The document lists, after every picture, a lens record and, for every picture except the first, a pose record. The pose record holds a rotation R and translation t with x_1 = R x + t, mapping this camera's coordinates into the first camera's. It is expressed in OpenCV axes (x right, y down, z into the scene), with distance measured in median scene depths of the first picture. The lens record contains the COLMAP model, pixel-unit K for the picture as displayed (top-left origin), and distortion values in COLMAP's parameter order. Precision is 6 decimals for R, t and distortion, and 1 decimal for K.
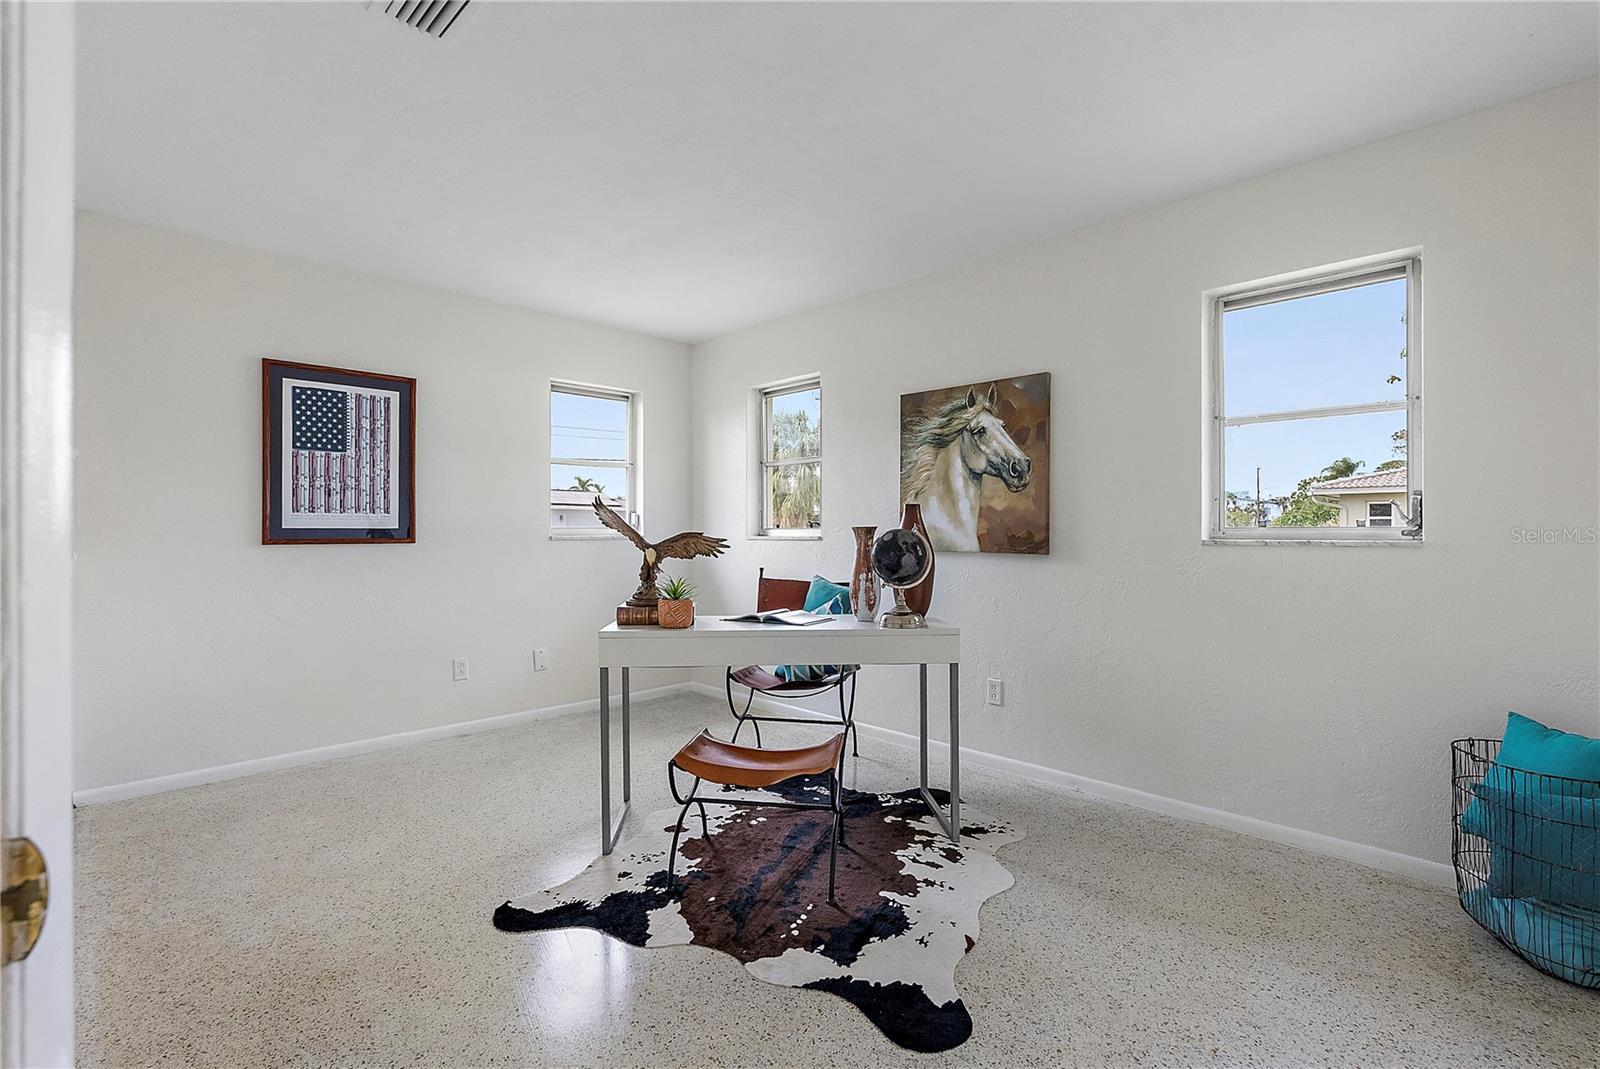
lens RADIAL K [[720.5, 0, 810.3], [0, 720.5, 530.6], [0, 0, 1]] dist [-0.003997, -0.000060]
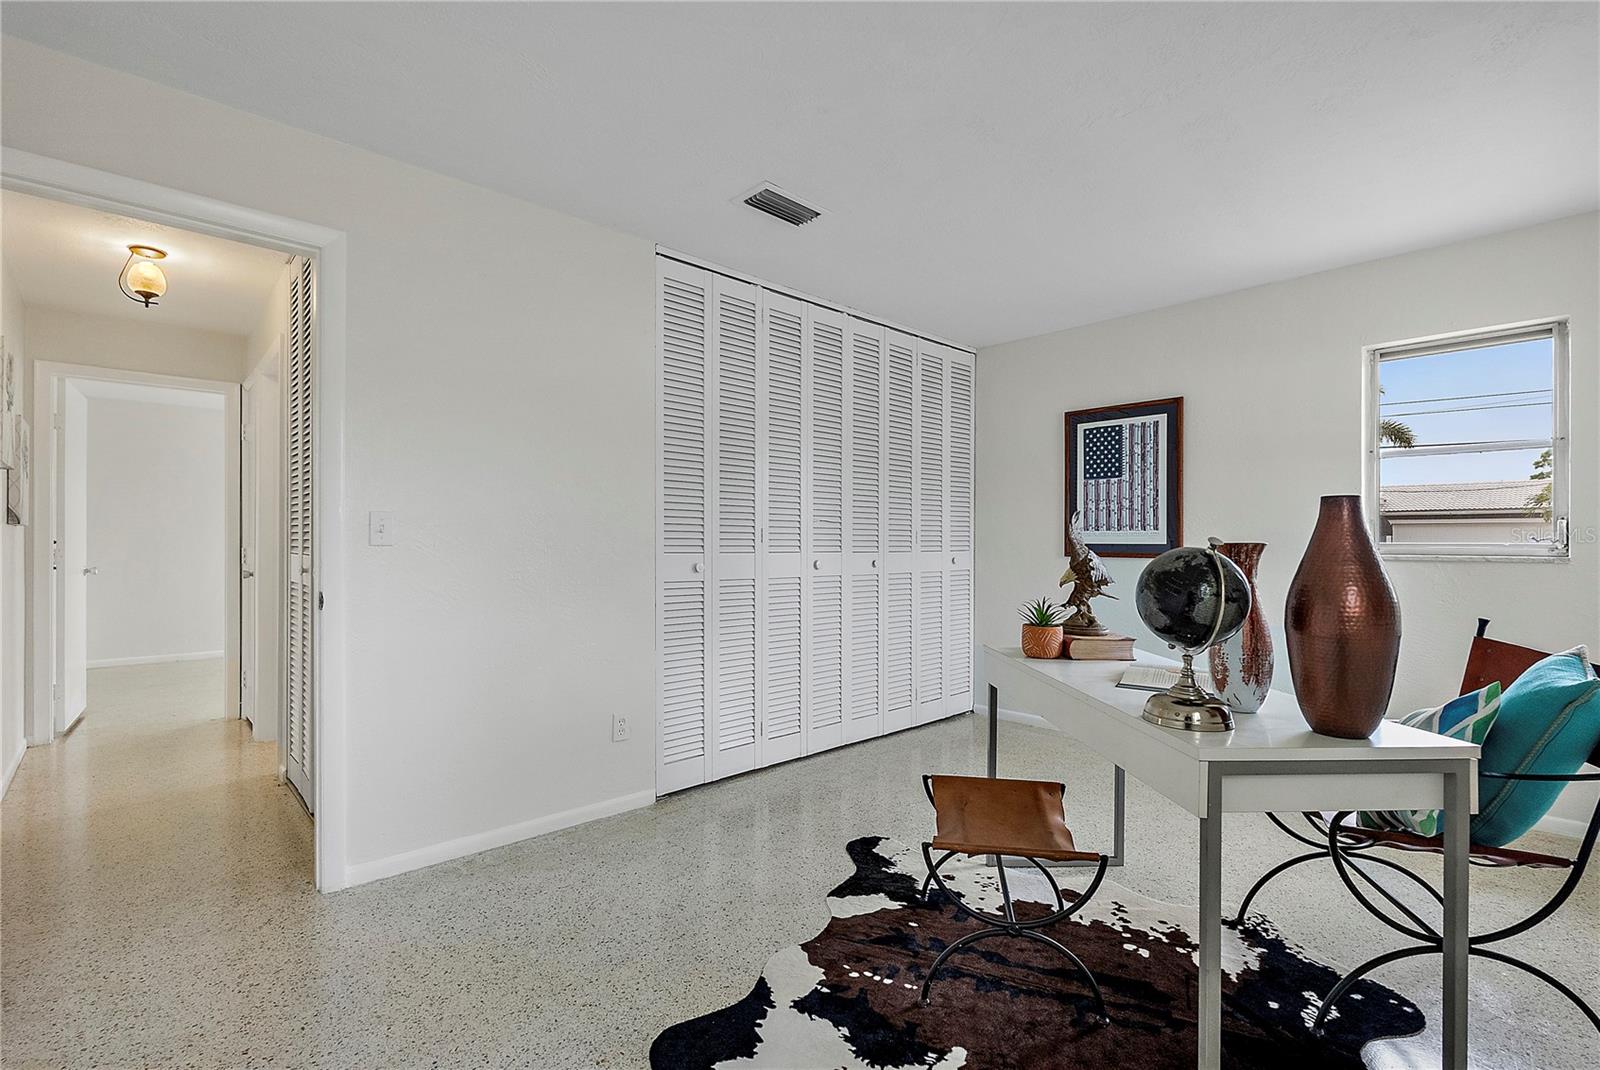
lens RADIAL K [[720.5, 0, 806.8], [0, 720.5, 541.3], [0, 0, 1]] dist [-0.003997, -0.000060]
pose [[-0.026012, 0.000170, -0.999662, 0.514230], [-0.005230, 0.999986, 0.000306, -0.005146], [0.999648, 0.005236, -0.026011, 0.534433]]
